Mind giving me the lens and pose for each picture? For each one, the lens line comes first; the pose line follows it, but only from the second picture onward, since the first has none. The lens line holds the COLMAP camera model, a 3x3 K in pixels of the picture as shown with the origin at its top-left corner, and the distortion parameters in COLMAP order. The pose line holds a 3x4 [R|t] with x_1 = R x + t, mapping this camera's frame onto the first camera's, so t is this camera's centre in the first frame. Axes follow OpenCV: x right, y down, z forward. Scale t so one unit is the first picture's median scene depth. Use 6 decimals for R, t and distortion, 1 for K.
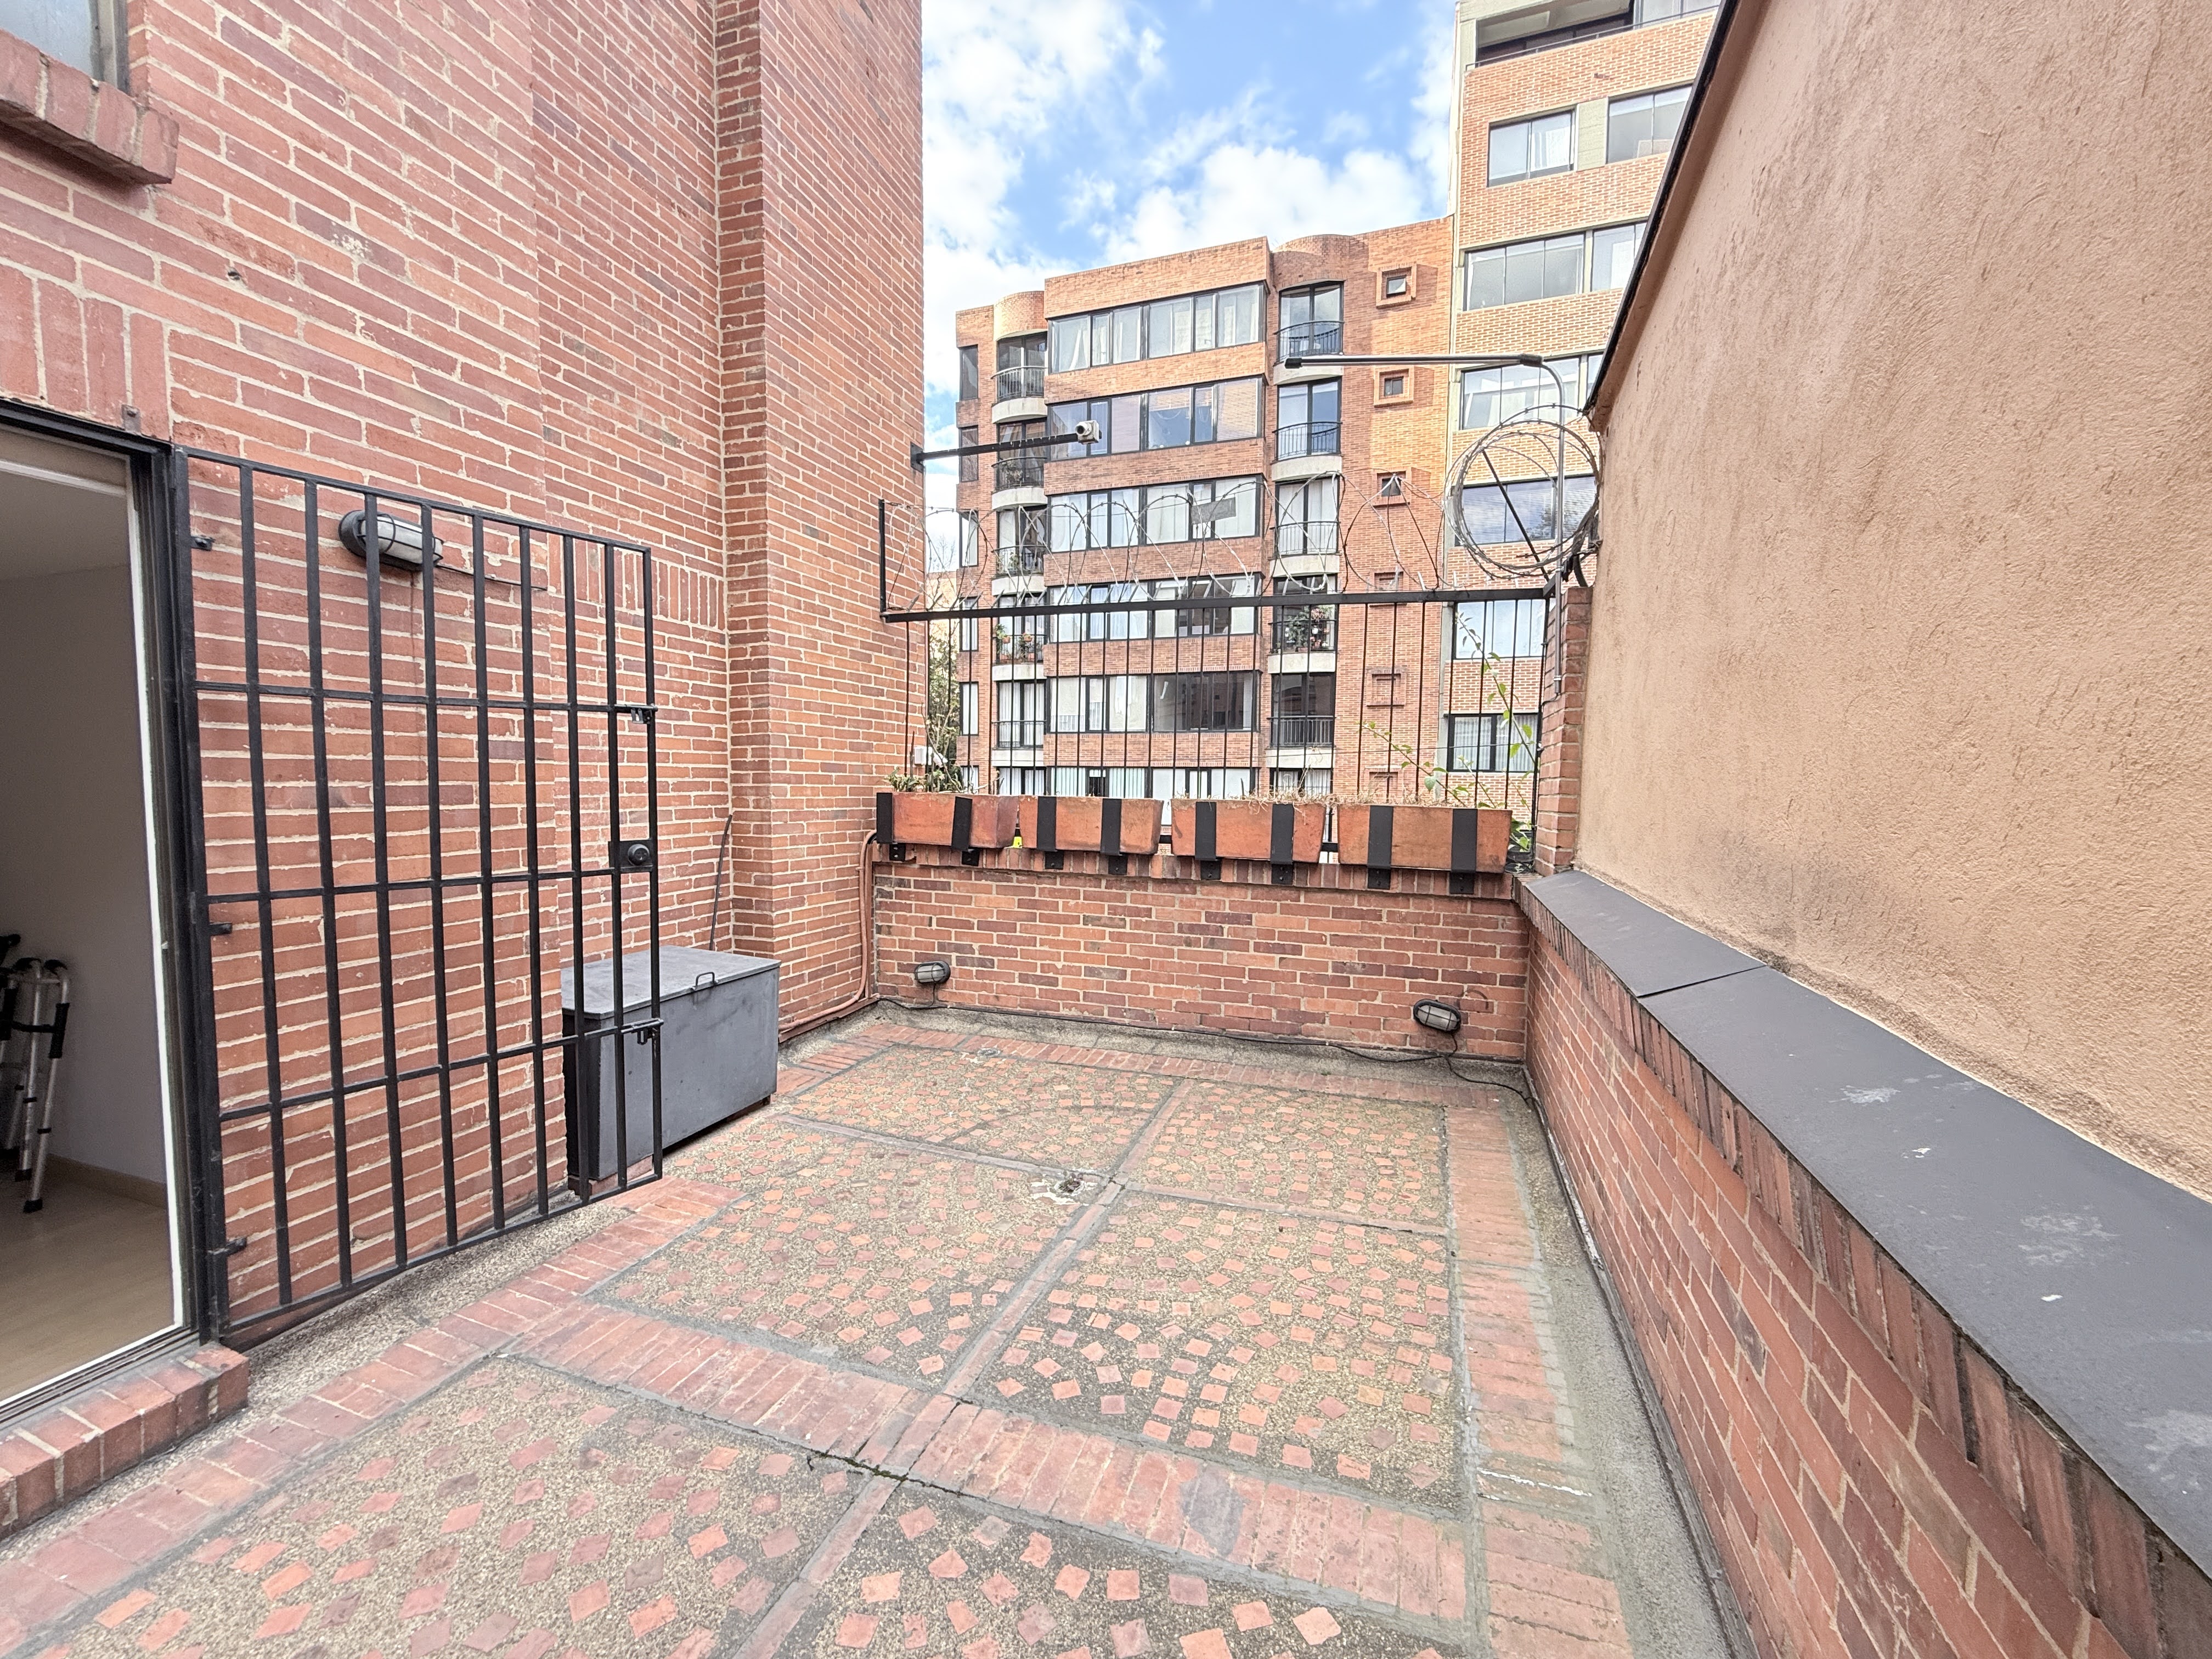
lens RADIAL K [[889.1, 0, 1109.2], [0, 889.1, 834.9], [0, 0, 1]] dist [-0.001500, -0.000191]
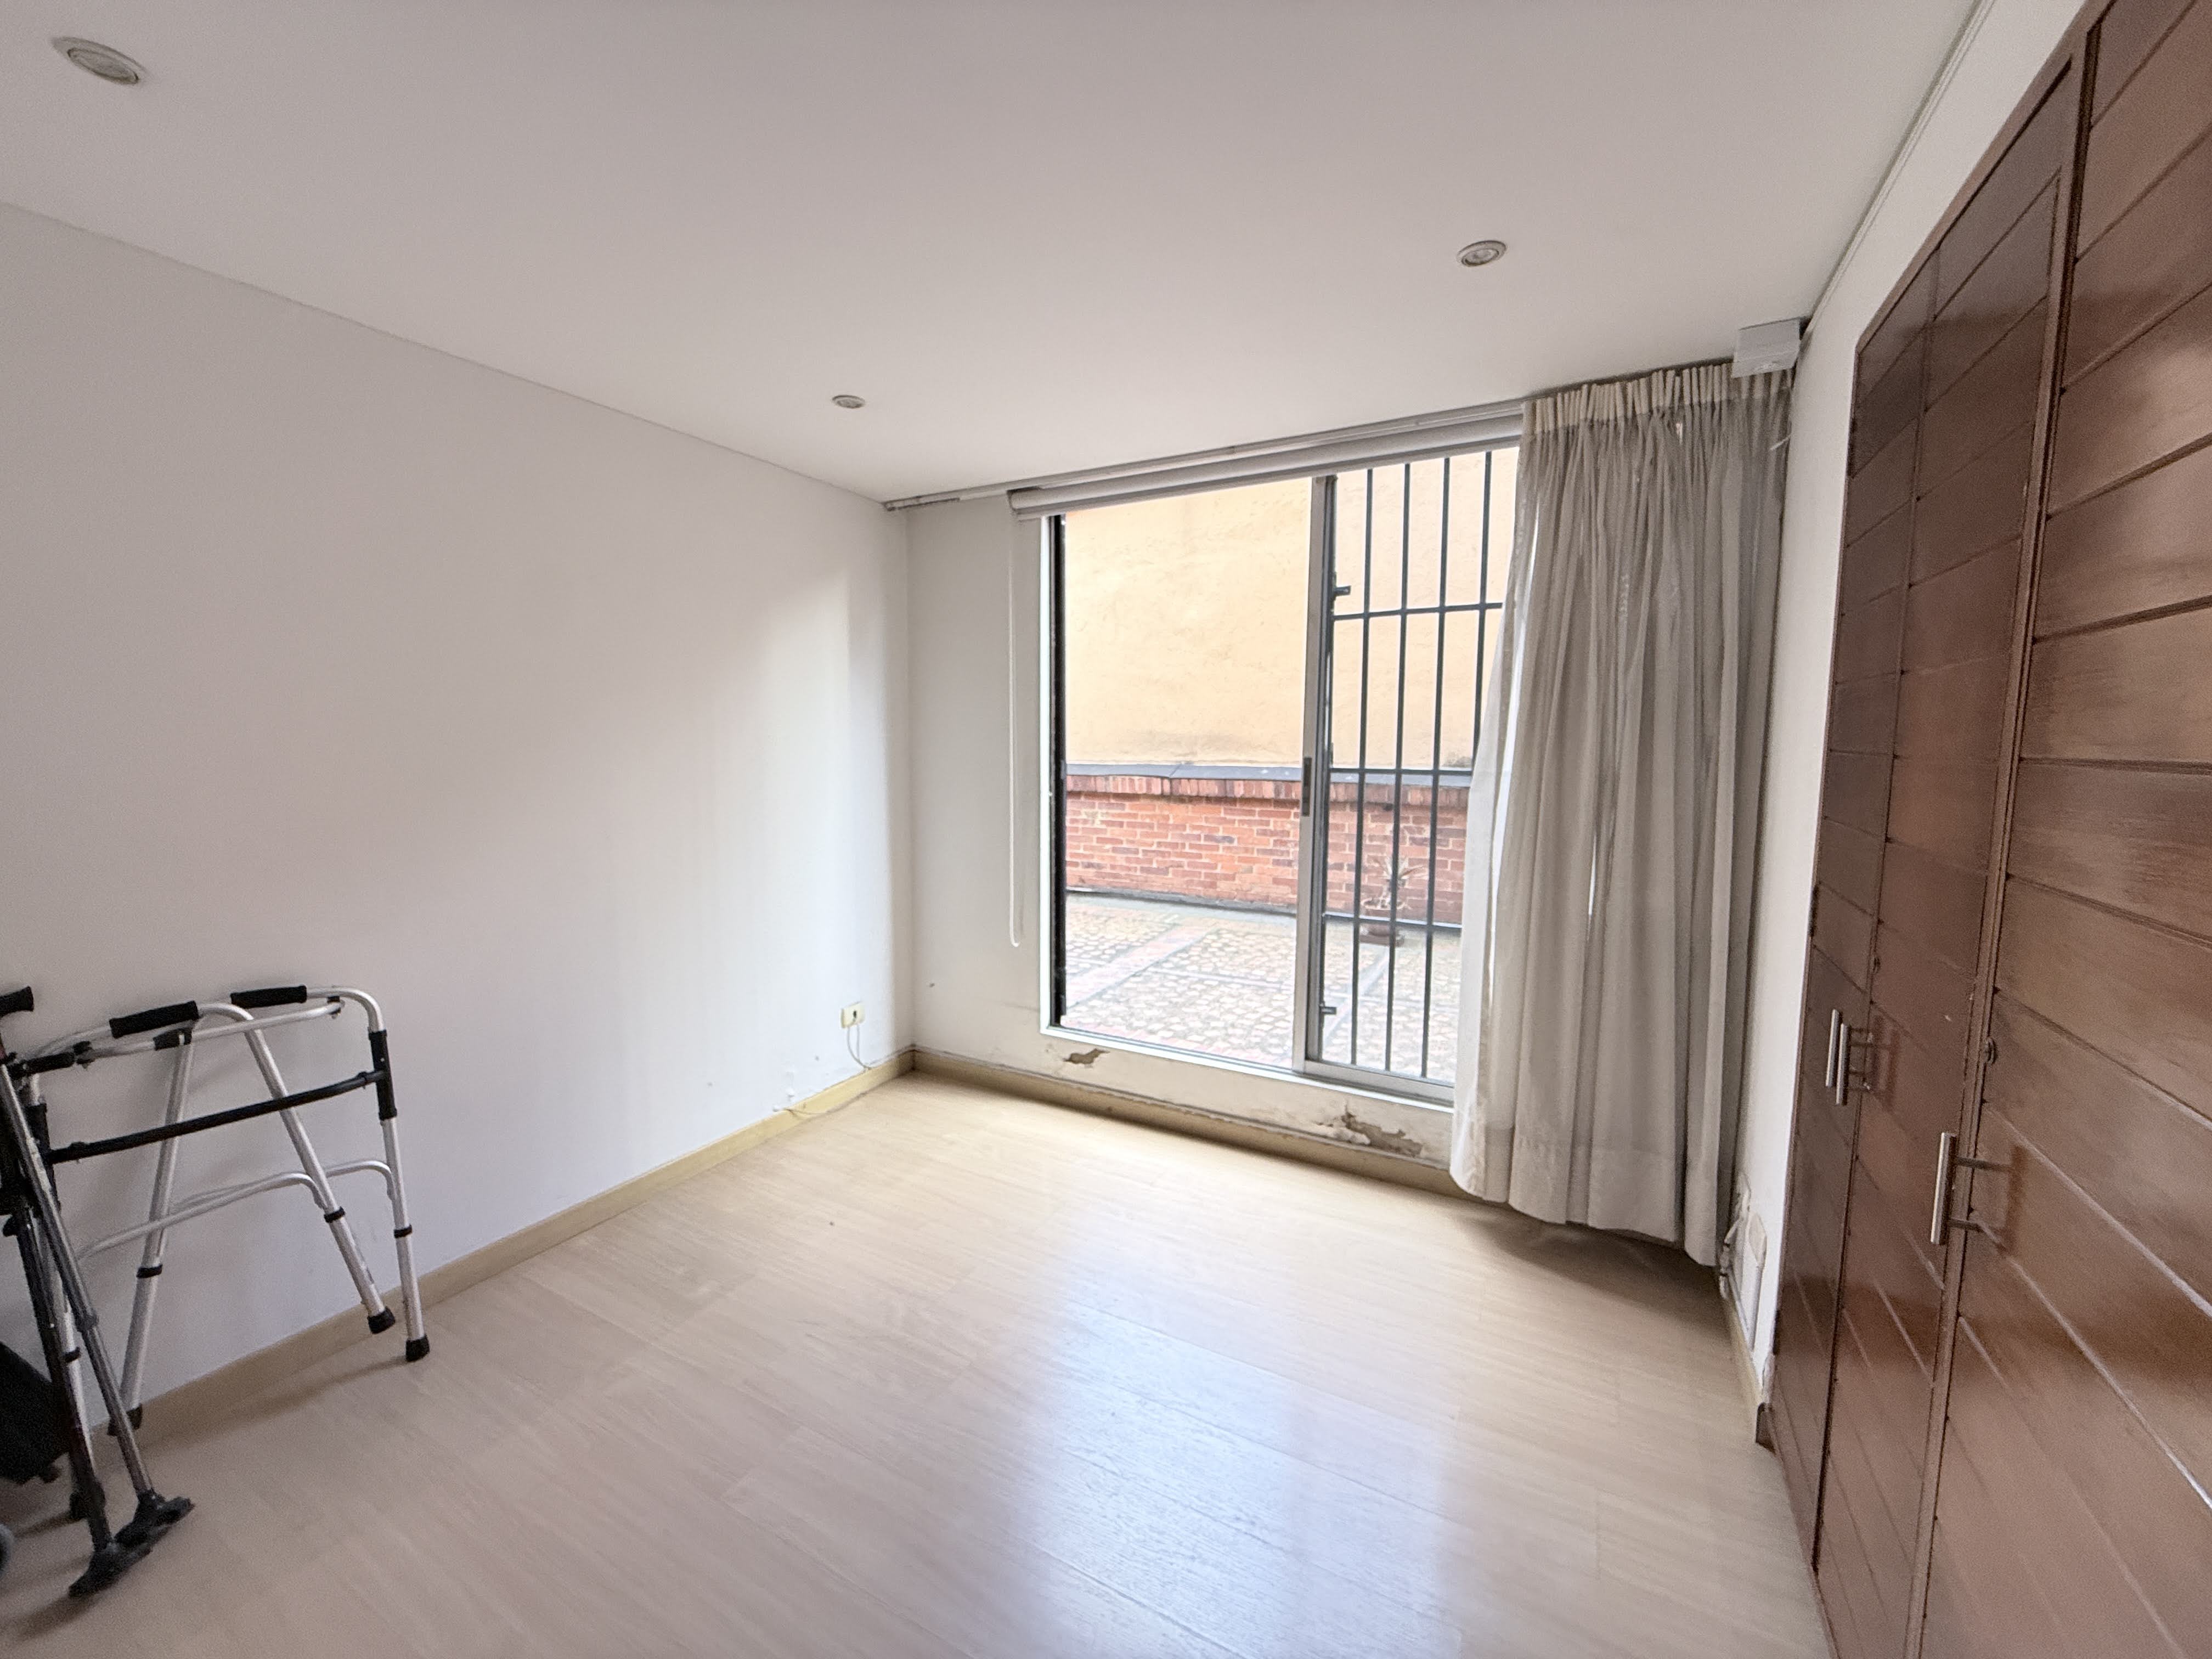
lens RADIAL K [[889.1, 0, 1105.5], [0, 889.1, 833.4], [0, 0, 1]] dist [-0.001500, -0.000191]
pose [[0.166836, -0.118415, 0.978848, -3.109272], [0.063599, 0.991987, 0.109165, -0.001067], [-0.983931, 0.044042, 0.173030, 0.671458]]
